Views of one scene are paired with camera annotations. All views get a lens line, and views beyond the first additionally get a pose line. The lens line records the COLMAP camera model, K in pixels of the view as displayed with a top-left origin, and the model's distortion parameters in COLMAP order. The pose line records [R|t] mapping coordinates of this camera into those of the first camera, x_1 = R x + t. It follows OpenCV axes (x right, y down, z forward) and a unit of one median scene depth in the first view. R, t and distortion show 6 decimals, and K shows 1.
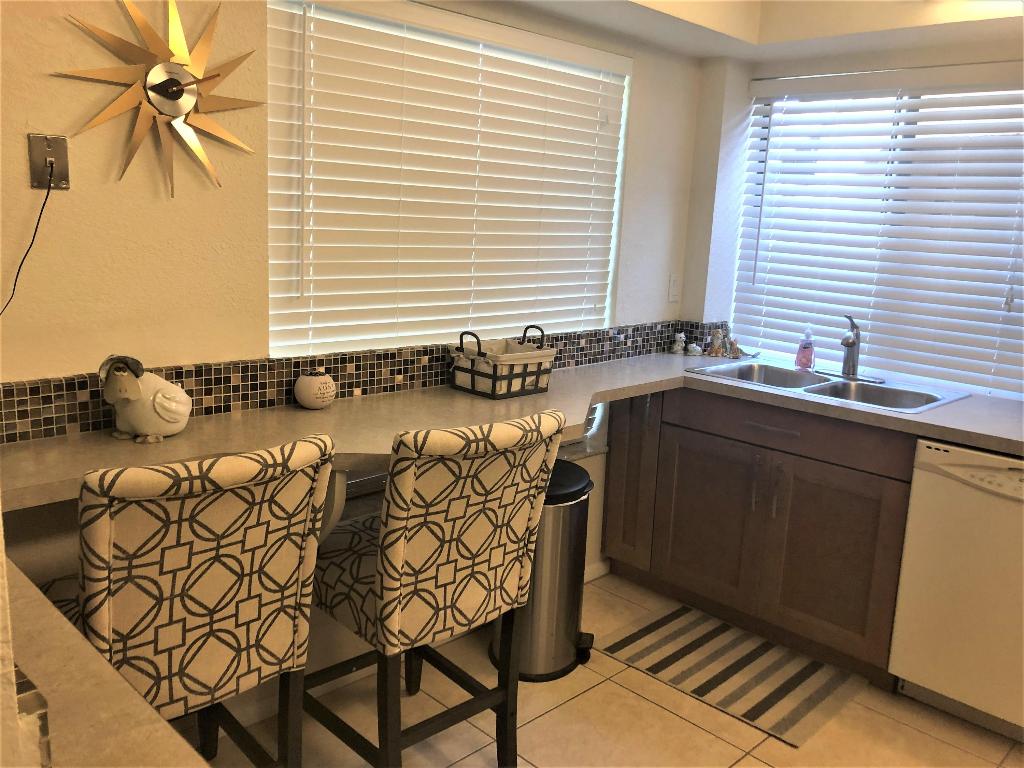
lens RADIAL K [[840.8, 0, 508.0], [0, 840.8, 377.7], [0, 0, 1]] dist [0.018663, -0.000389]
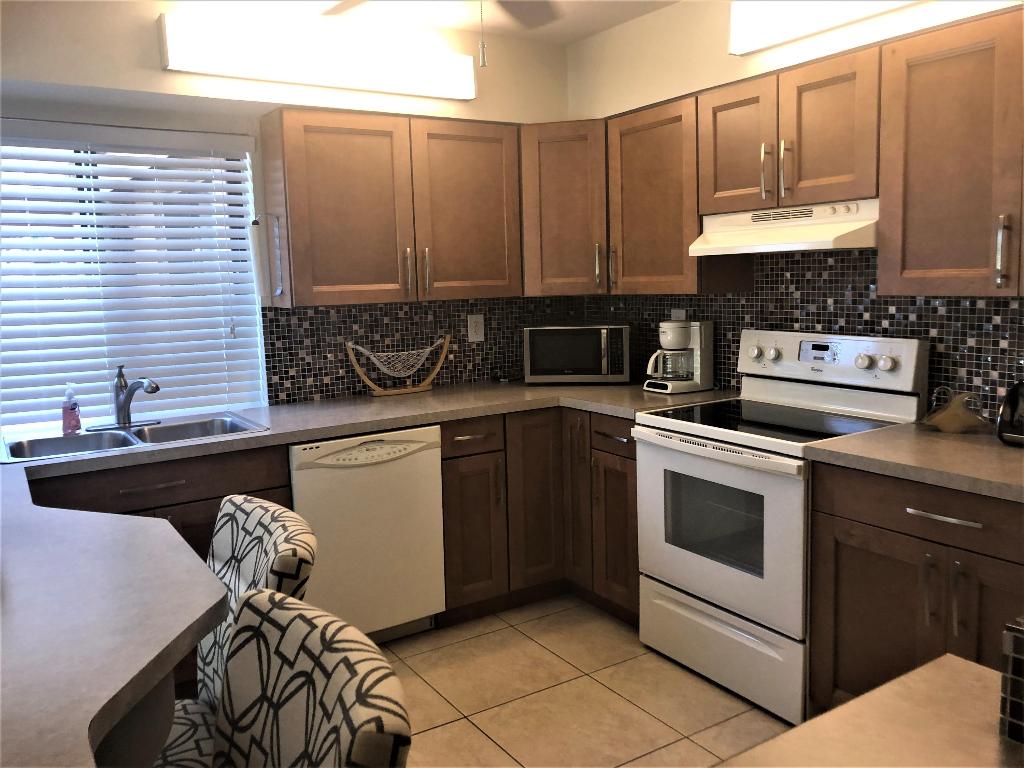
lens RADIAL K [[834.3, 0, 507.2], [0, 834.3, 379.6], [0, 0, 1]] dist [0.040893, -0.001115]
pose [[0.217393, -0.172689, 0.960687, -0.551077], [0.228592, 0.965861, 0.121891, -0.090139], [-0.948939, 0.193107, 0.249447, 0.384655]]
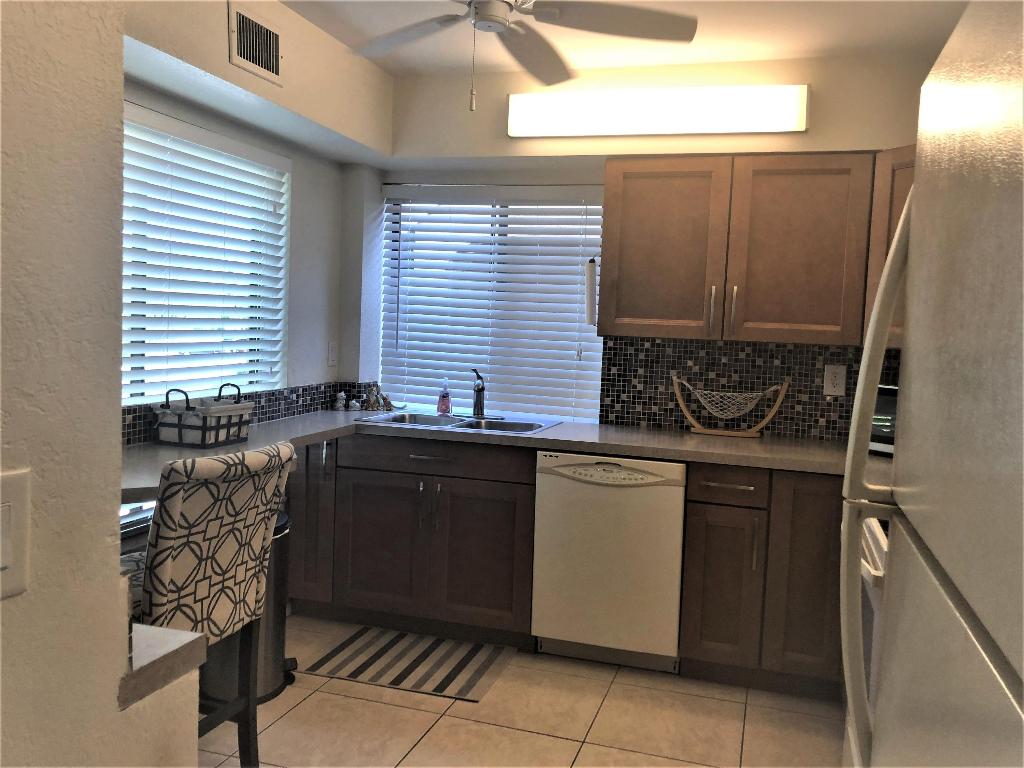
lens RADIAL K [[849.0, 0, 518.5], [0, 849.0, 380.0], [0, 0, 1]] dist [0.016180, -0.001036]
pose [[0.879452, -0.038708, 0.474412, -0.181972], [0.087811, 0.992775, -0.081779, 0.064406], [-0.467818, 0.113580, 0.876496, -0.192325]]
